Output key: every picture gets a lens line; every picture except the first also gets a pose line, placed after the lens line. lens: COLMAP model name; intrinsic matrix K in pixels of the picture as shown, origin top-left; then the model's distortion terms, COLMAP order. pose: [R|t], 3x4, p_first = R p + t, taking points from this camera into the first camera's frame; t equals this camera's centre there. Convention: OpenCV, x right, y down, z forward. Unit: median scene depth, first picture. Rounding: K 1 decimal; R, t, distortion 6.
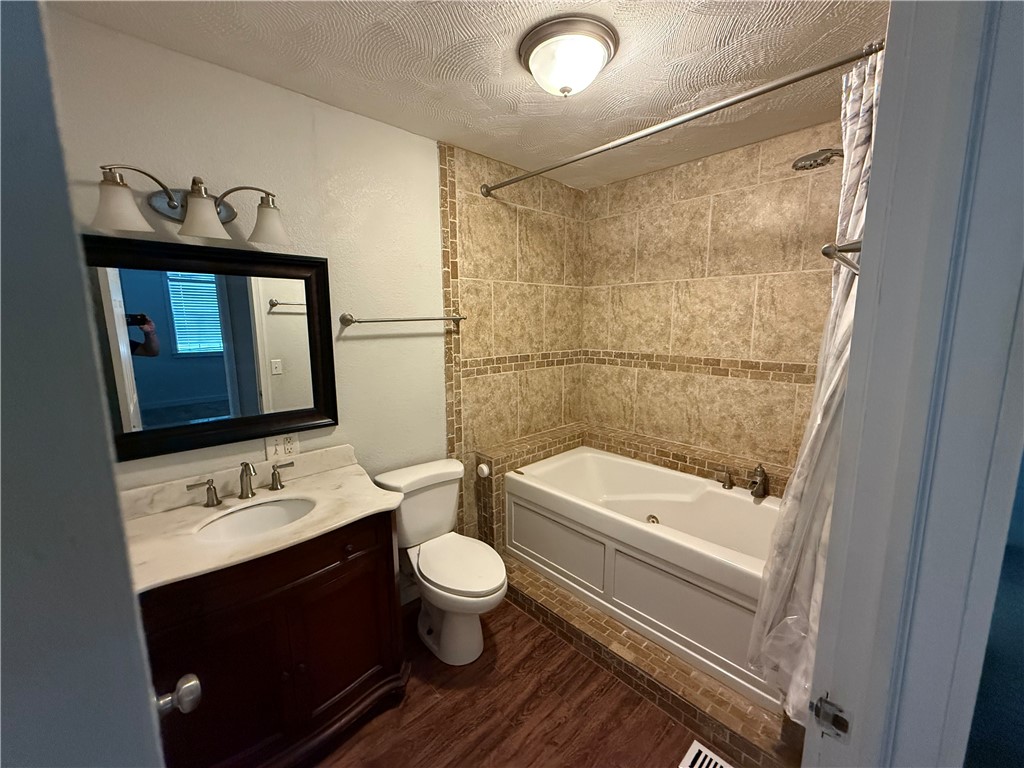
lens RADIAL K [[406.5, 0, 510.5], [0, 406.5, 384.2], [0, 0, 1]] dist [0.000112, -0.000047]
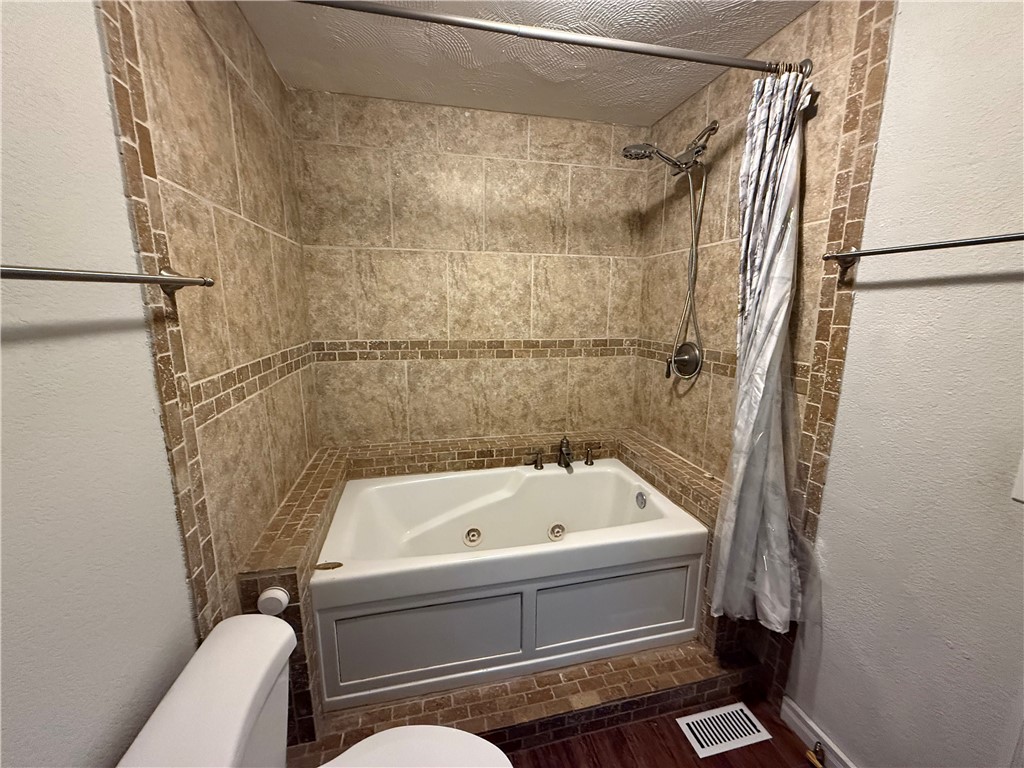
lens RADIAL K [[406.5, 0, 510.5], [0, 406.5, 384.2], [0, 0, 1]] dist [0.000112, -0.000047]
pose [[0.508498, -0.159035, 0.846249, -0.289572], [0.125102, 0.986013, 0.110129, -0.062256], [-0.851927, 0.049867, 0.521281, 0.482090]]
